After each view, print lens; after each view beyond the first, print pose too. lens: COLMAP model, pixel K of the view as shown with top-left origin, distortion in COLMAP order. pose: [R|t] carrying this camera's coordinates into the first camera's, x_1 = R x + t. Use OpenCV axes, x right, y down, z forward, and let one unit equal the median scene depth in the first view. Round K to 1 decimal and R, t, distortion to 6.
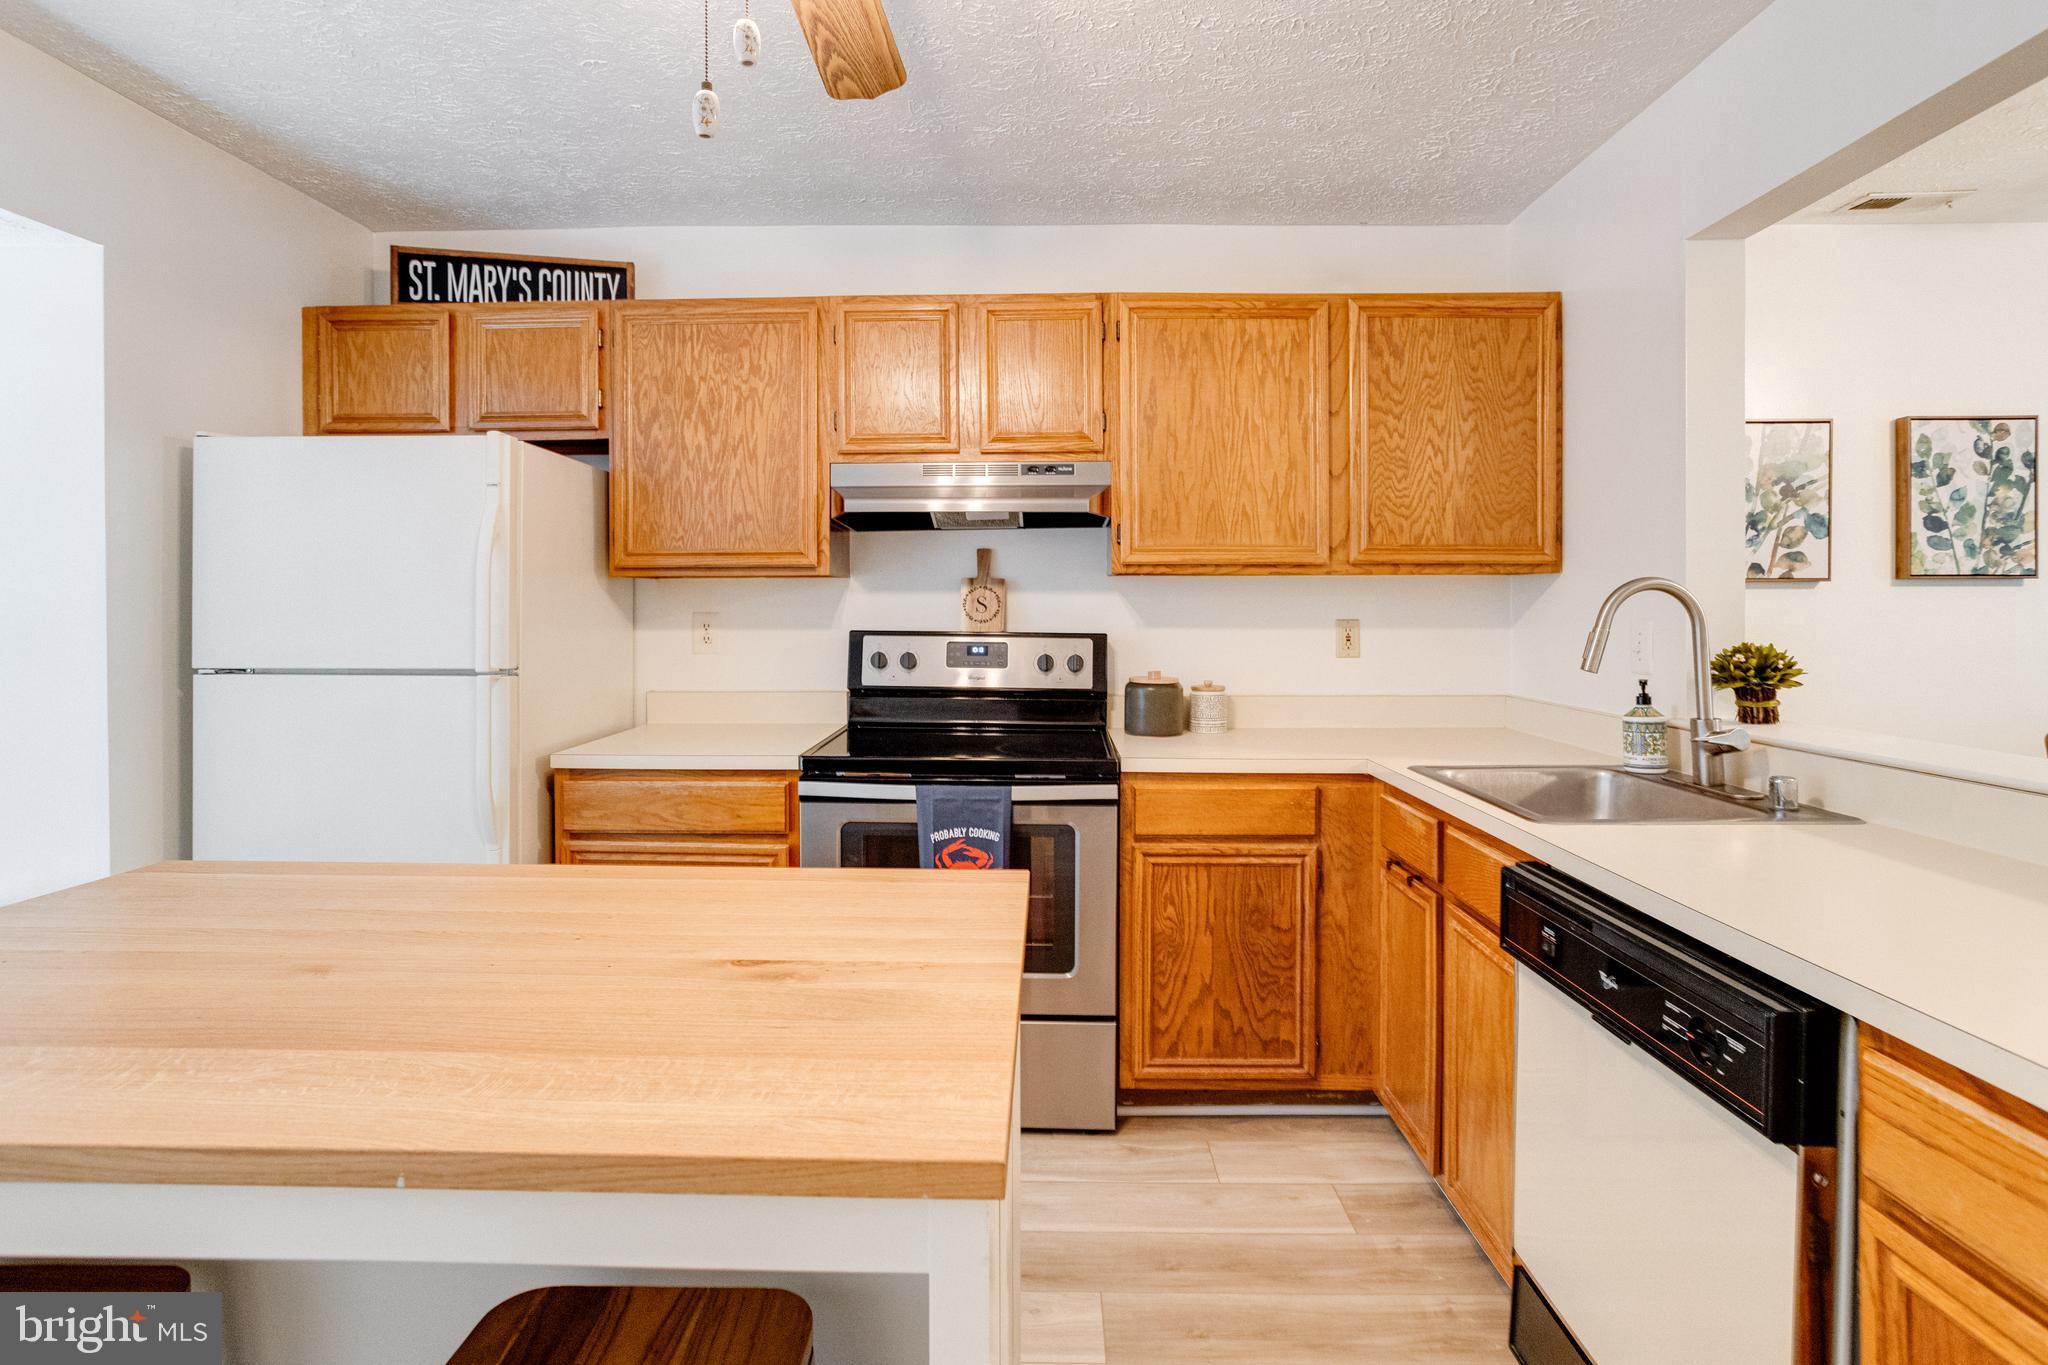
lens RADIAL K [[1013.6, 0, 1026.9], [0, 1013.6, 613.7], [0, 0, 1]] dist [-0.041853, 0.020807]
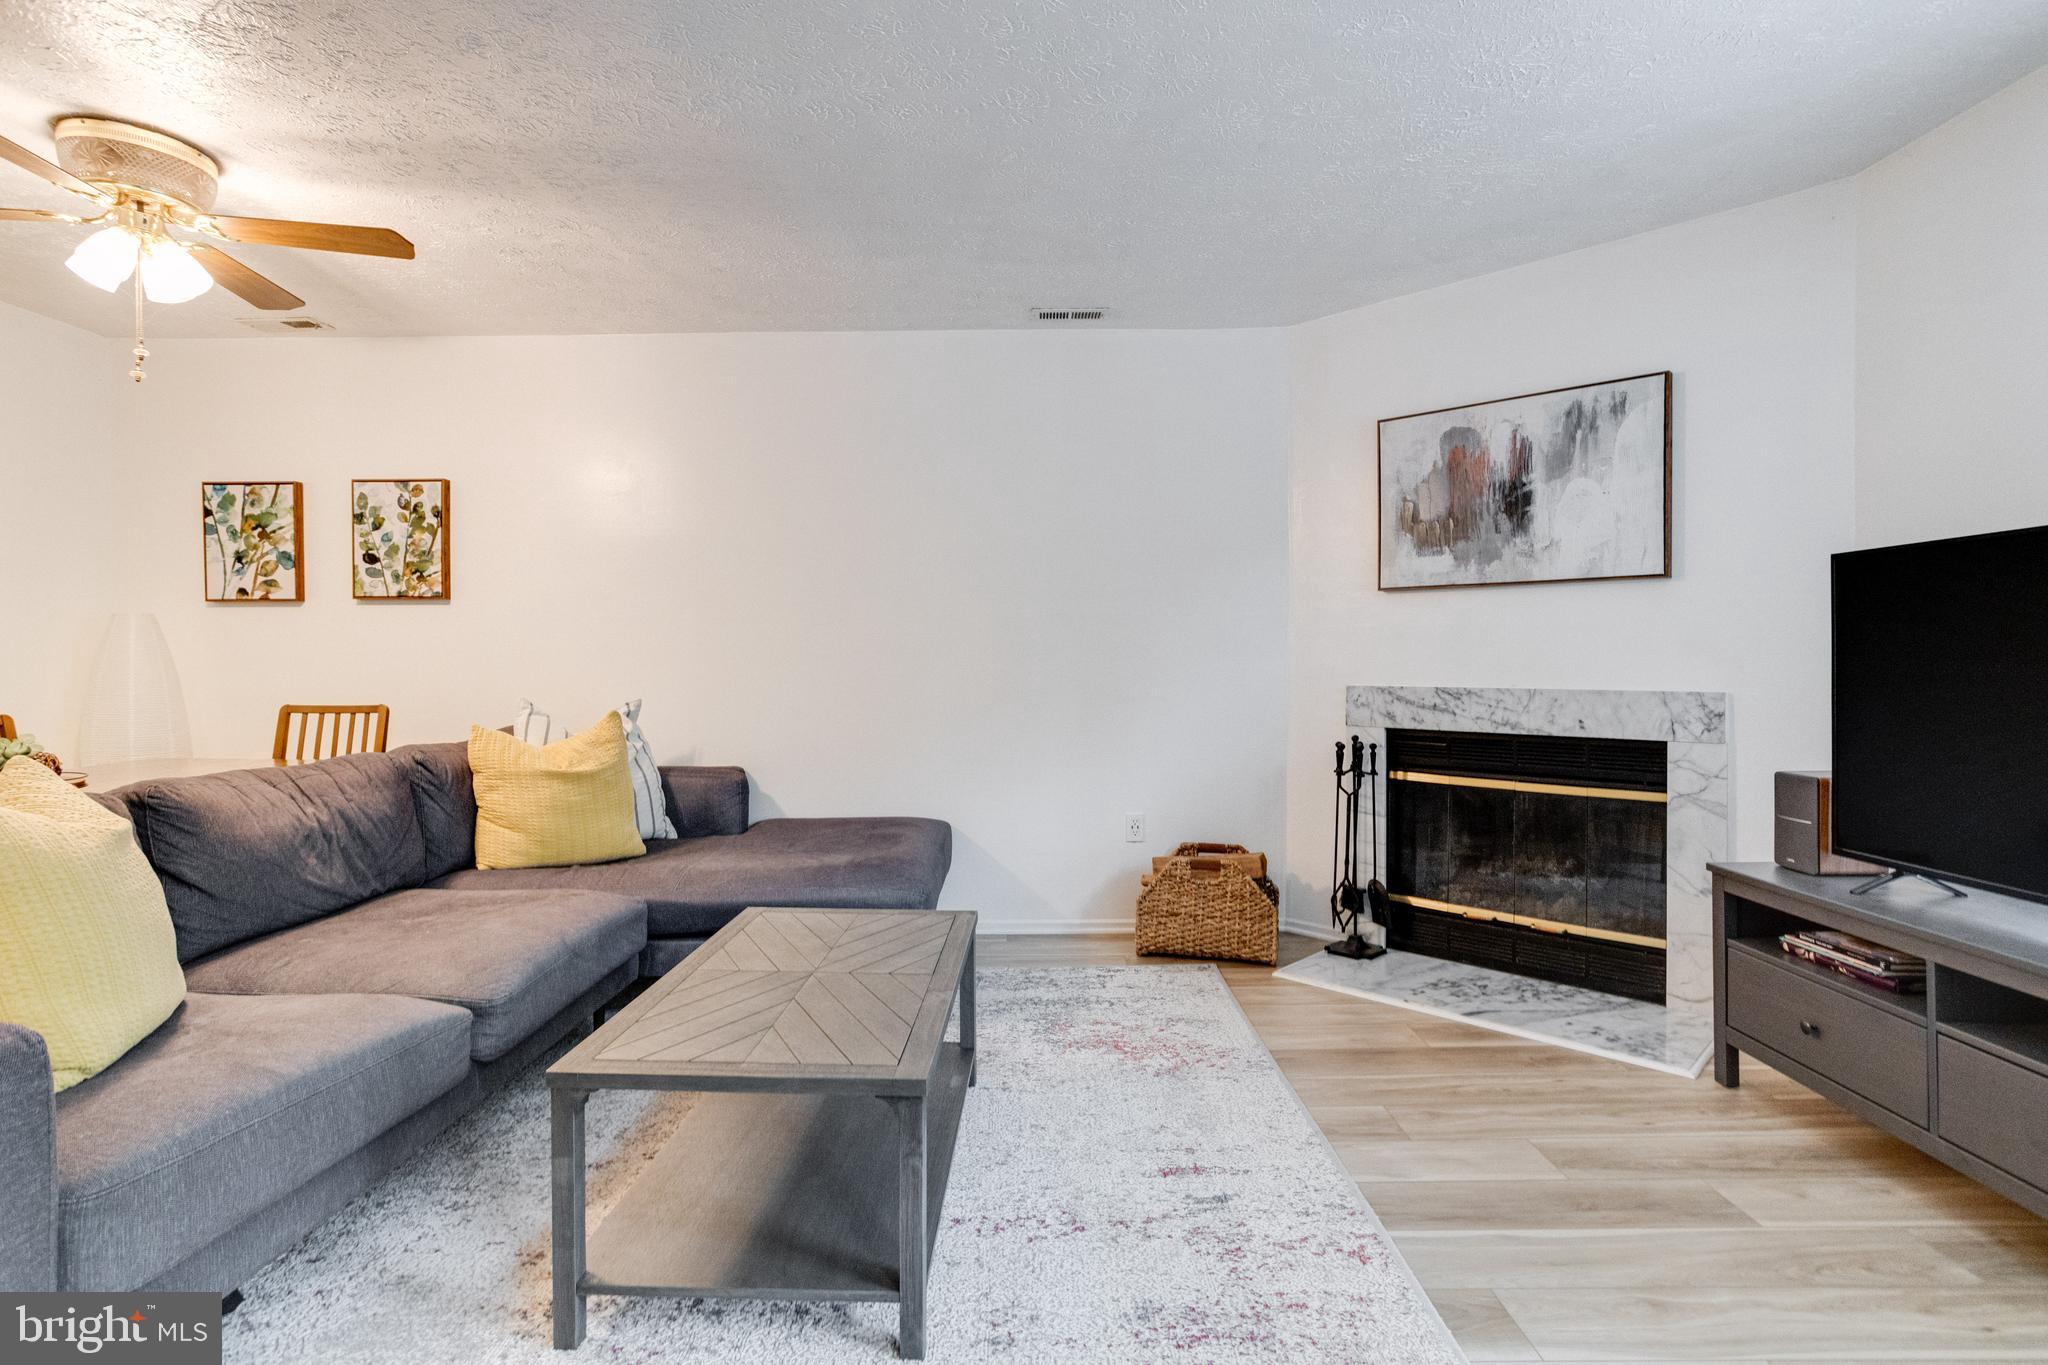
lens RADIAL K [[999.8, 0, 1022.6], [0, 999.8, 664.5], [0, 0, 1]] dist [-0.043943, 0.031532]
pose [[0.999858, 0.000355, 0.016826, 1.863767], [-0.000427, 0.999991, 0.004279, 0.050233], [-0.016824, -0.004286, 0.999849, -0.380738]]
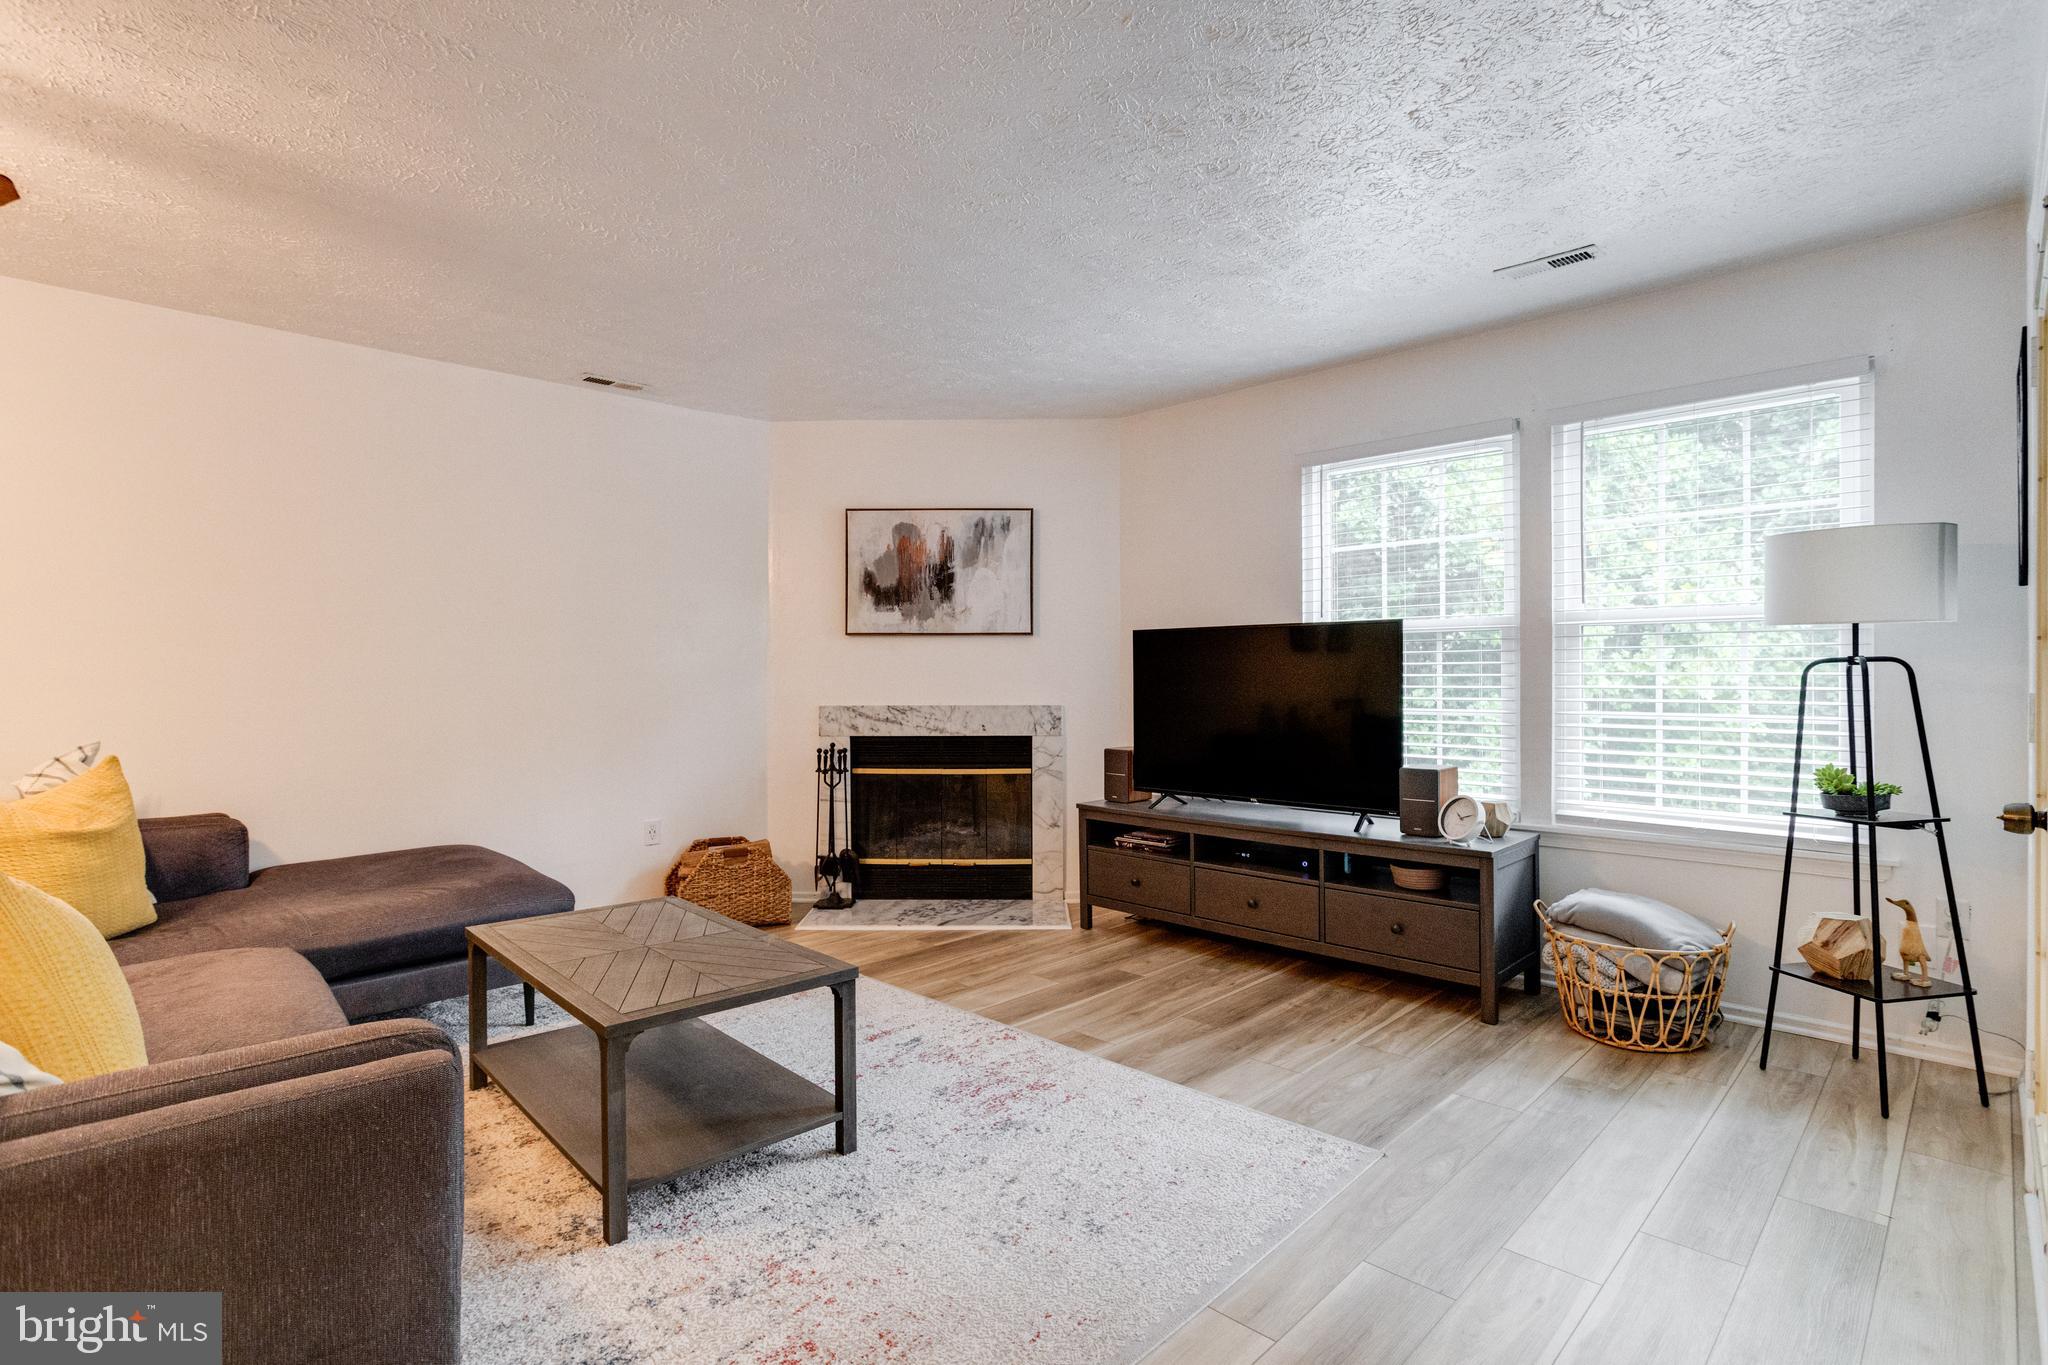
lens RADIAL K [[991.0, 0, 1024.5], [0, 991.0, 672.5], [0, 0, 1]] dist [-0.048856, 0.027494]
pose [[0.692040, 0.000996, 0.721859, 1.307360], [0.001951, 0.999993, -0.003250, 0.031680], [-0.721857, 0.003658, 0.692033, -0.522348]]
